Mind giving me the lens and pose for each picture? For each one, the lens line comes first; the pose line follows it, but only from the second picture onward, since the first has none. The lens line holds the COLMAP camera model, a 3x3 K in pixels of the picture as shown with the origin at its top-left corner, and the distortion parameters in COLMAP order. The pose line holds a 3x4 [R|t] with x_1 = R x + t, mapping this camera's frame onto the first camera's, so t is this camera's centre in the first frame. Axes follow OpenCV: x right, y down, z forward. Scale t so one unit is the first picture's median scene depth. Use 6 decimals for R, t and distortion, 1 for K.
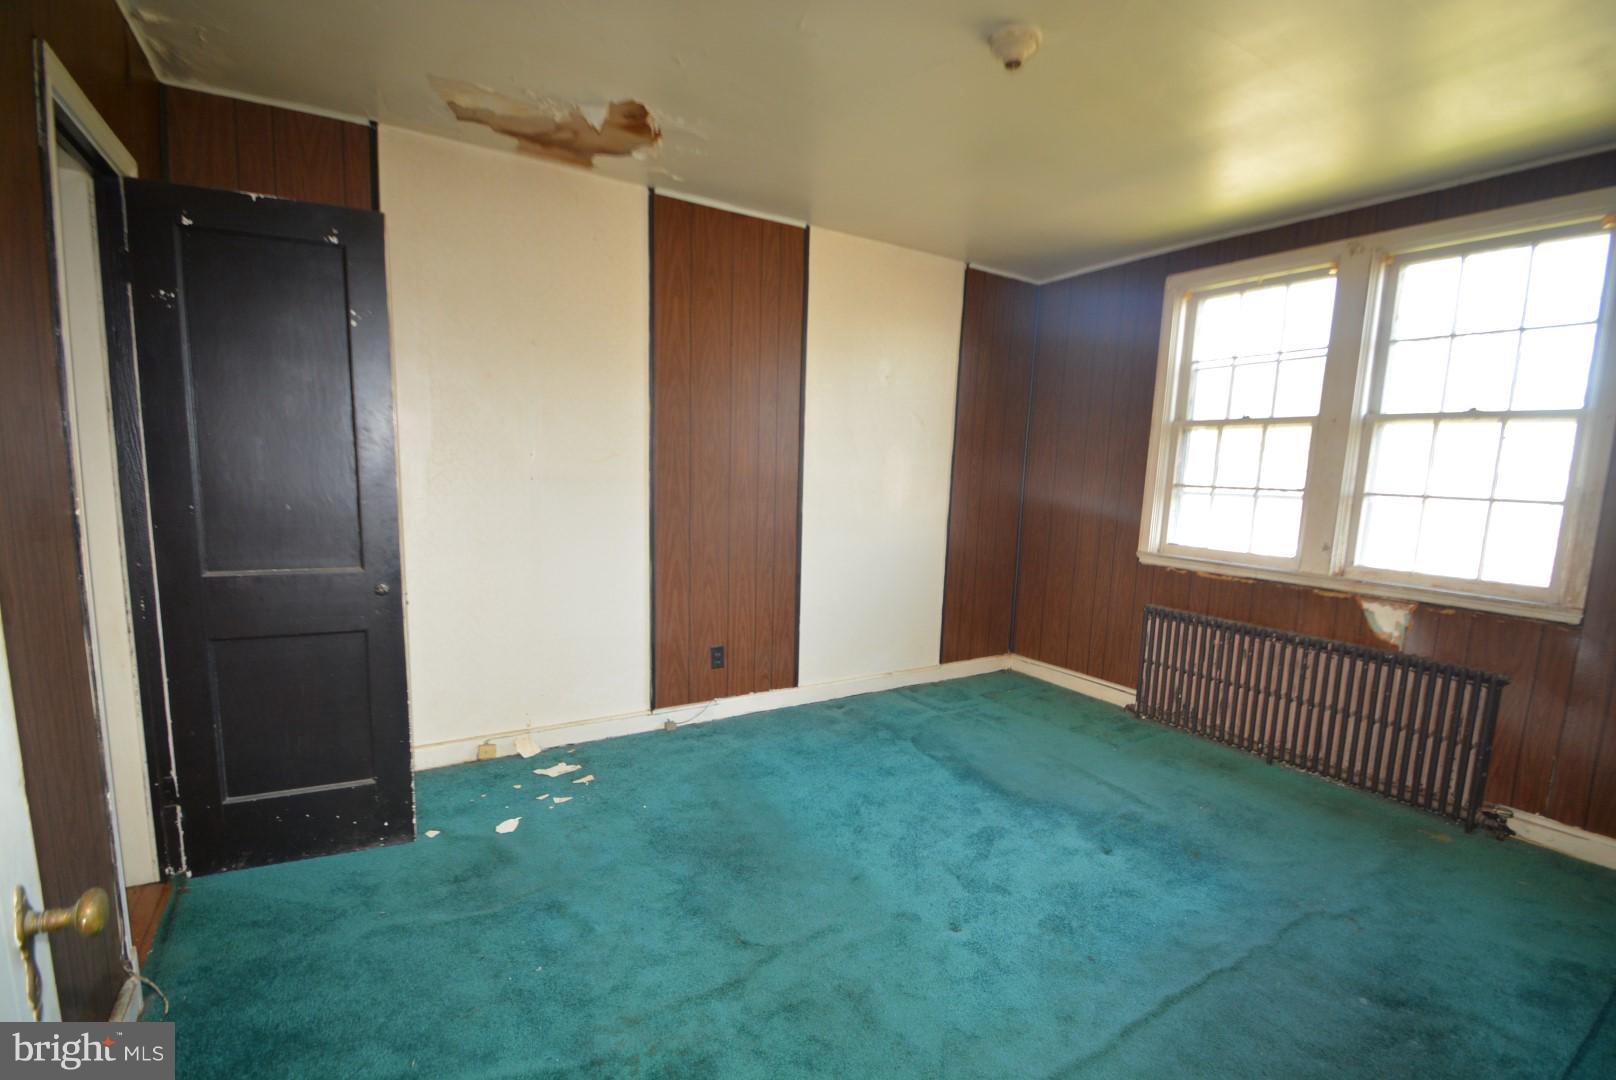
lens RADIAL K [[721.0, 0, 814.5], [0, 721.0, 561.3], [0, 0, 1]] dist [0.001315, -0.010390]
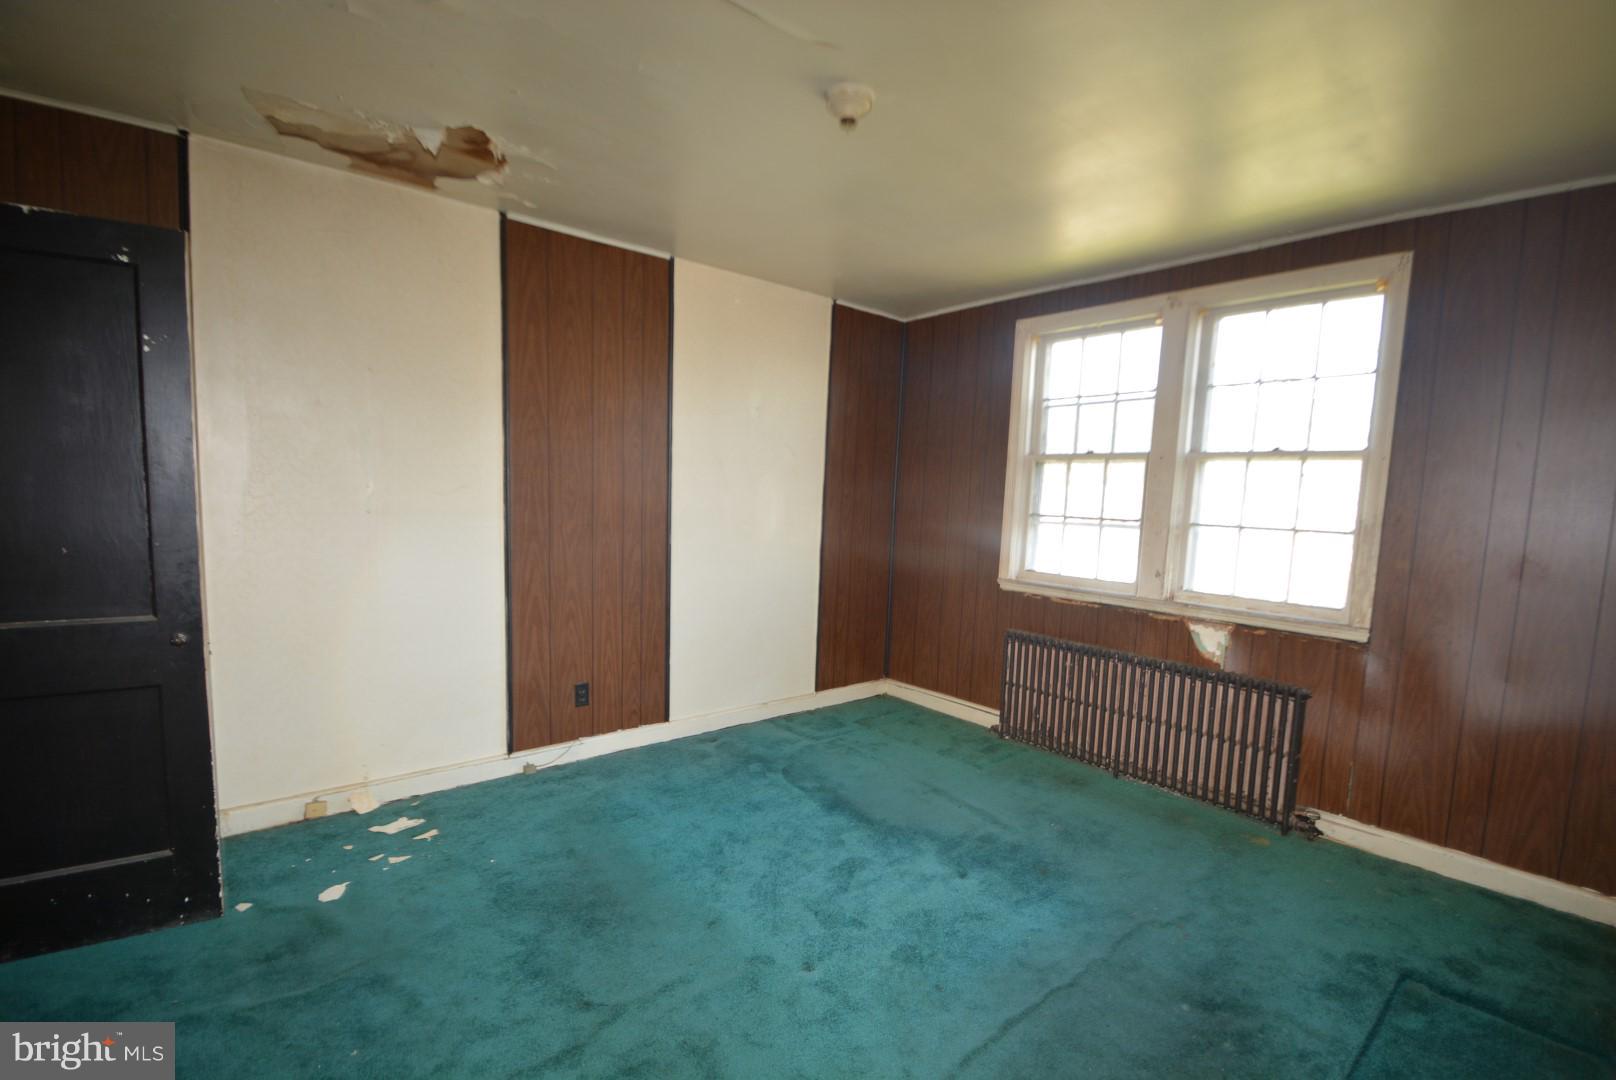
lens RADIAL K [[721.0, 0, 803.5], [0, 721.0, 564.3], [0, 0, 1]] dist [0.001315, -0.010390]
pose [[0.990480, -0.010619, 0.137245, 0.033844], [0.014630, 0.999494, -0.028249, -0.011865], [-0.136876, 0.029988, 0.990134, -0.001187]]
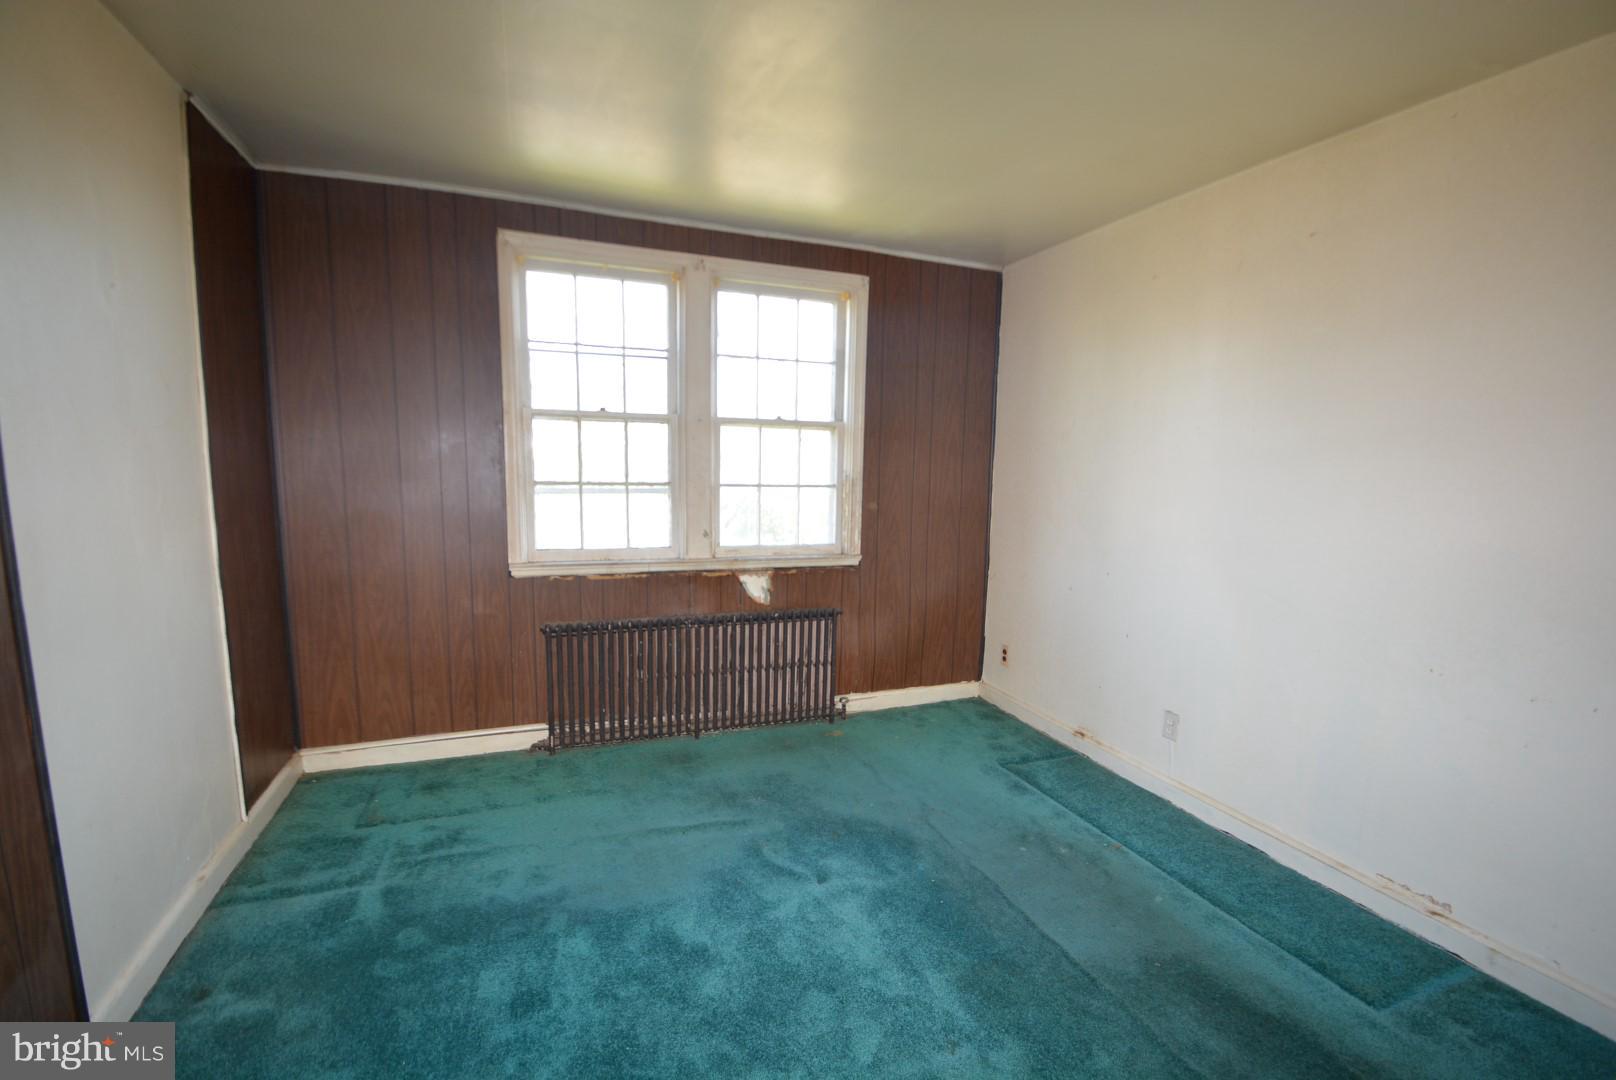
lens RADIAL K [[721.0, 0, 814.5], [0, 721.0, 569.1], [0, 0, 1]] dist [0.001315, -0.010390]
pose [[0.183703, -0.158949, 0.970046, -0.393873], [0.119107, 0.983168, 0.138543, -0.111070], [-0.975739, 0.090088, 0.199543, 0.673742]]
